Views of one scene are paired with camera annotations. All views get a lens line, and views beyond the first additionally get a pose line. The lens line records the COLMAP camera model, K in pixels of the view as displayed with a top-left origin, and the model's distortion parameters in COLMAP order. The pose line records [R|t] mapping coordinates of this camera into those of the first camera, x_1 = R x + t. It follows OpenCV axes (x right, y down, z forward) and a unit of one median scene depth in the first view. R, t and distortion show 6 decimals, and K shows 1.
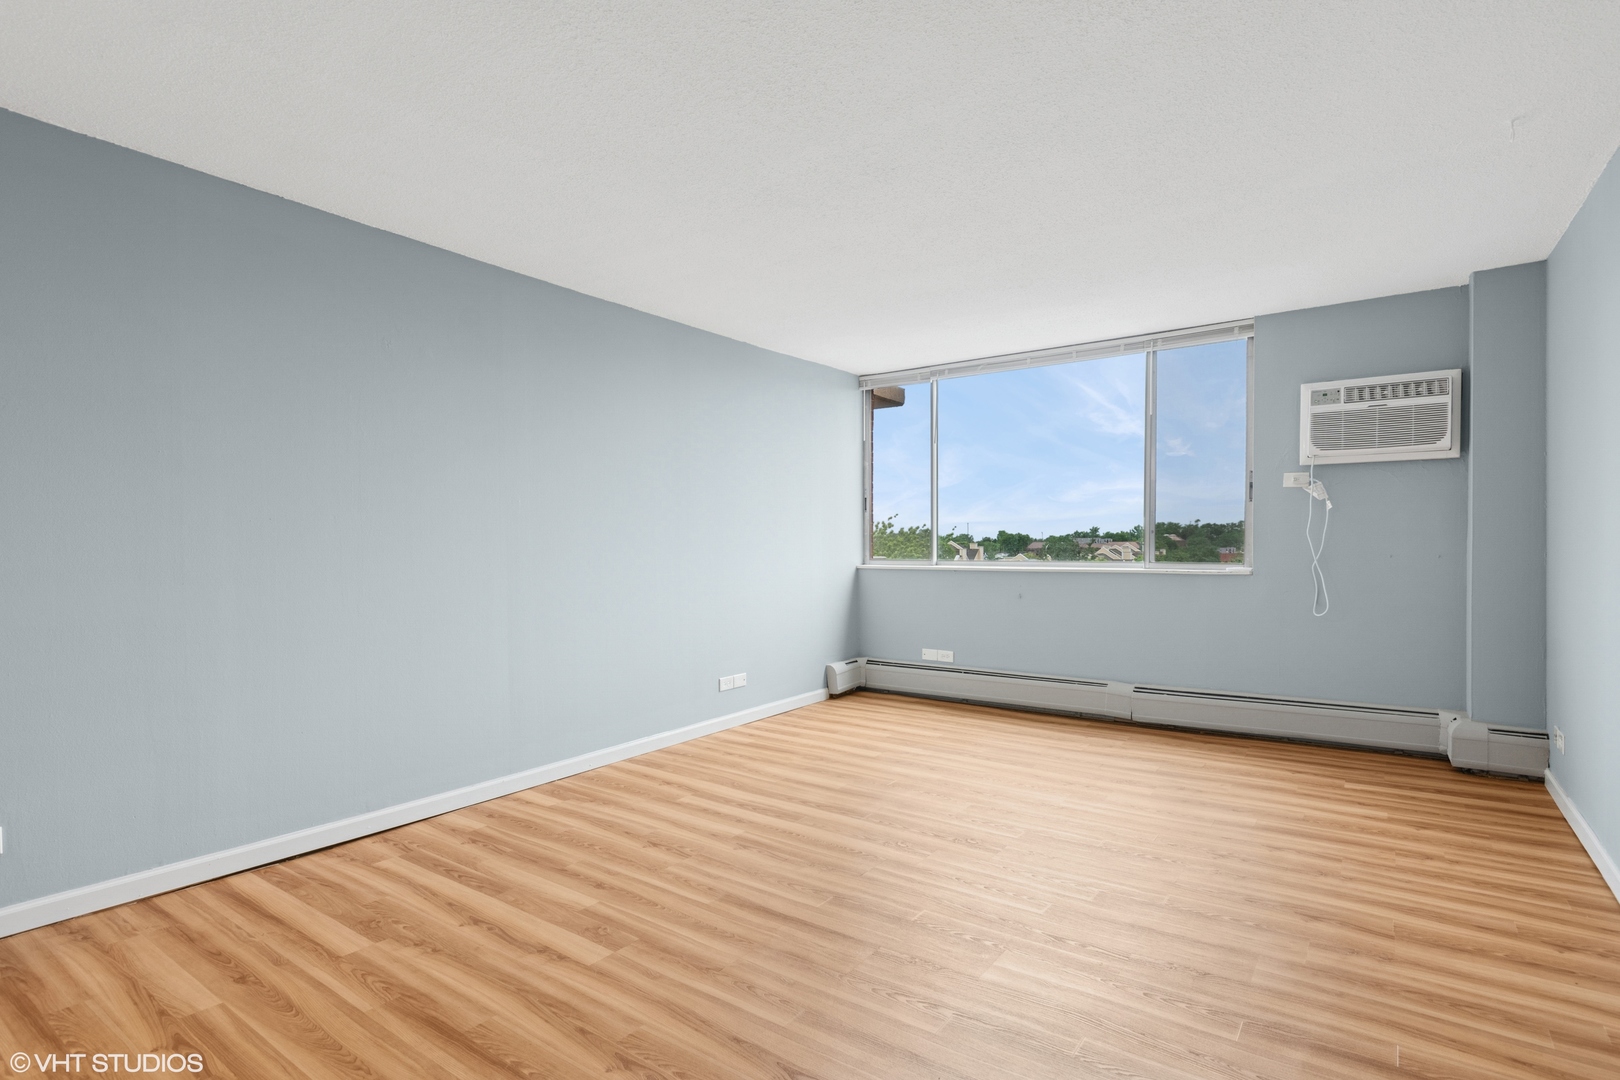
lens RADIAL K [[796.8, 0, 817.1], [0, 796.8, 540.7], [0, 0, 1]] dist [-0.001098, -0.000208]
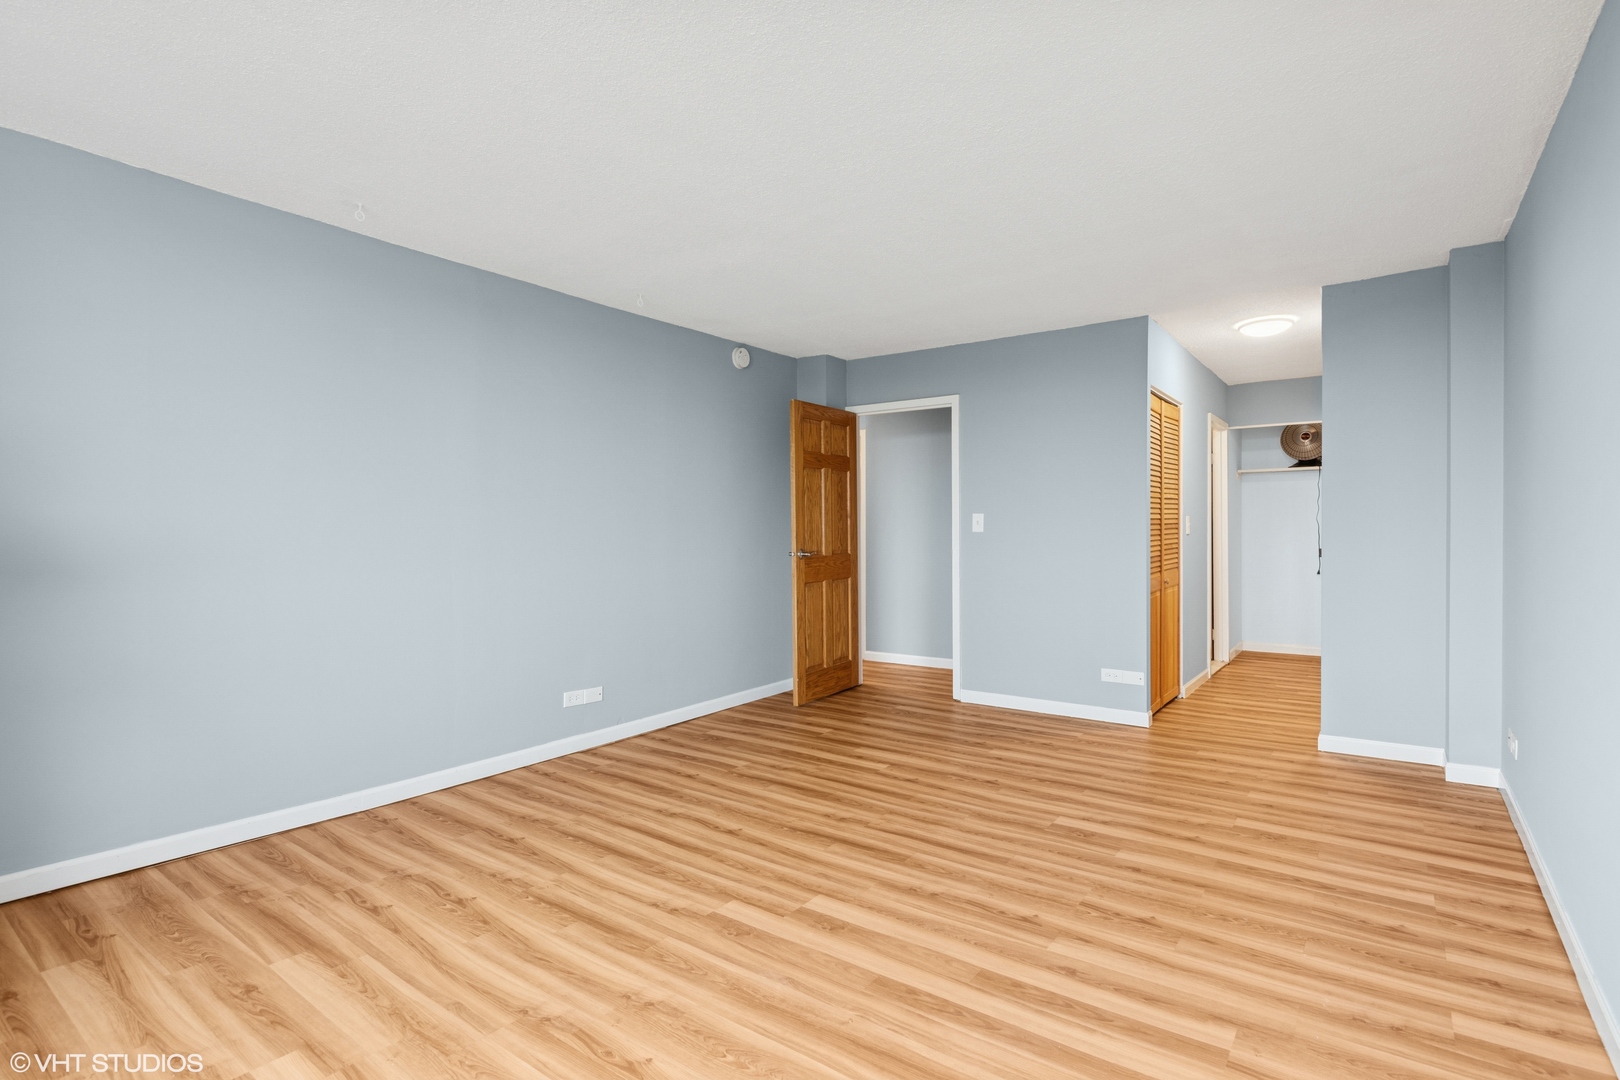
lens RADIAL K [[796.8, 0, 817.1], [0, 796.8, 540.7], [0, 0, 1]] dist [-0.001098, -0.000208]
pose [[-0.999823, 0.007734, 0.017178, 0.106317], [0.007914, 0.999914, 0.010433, -0.000699], [-0.017096, 0.010567, -0.999798, 1.900648]]
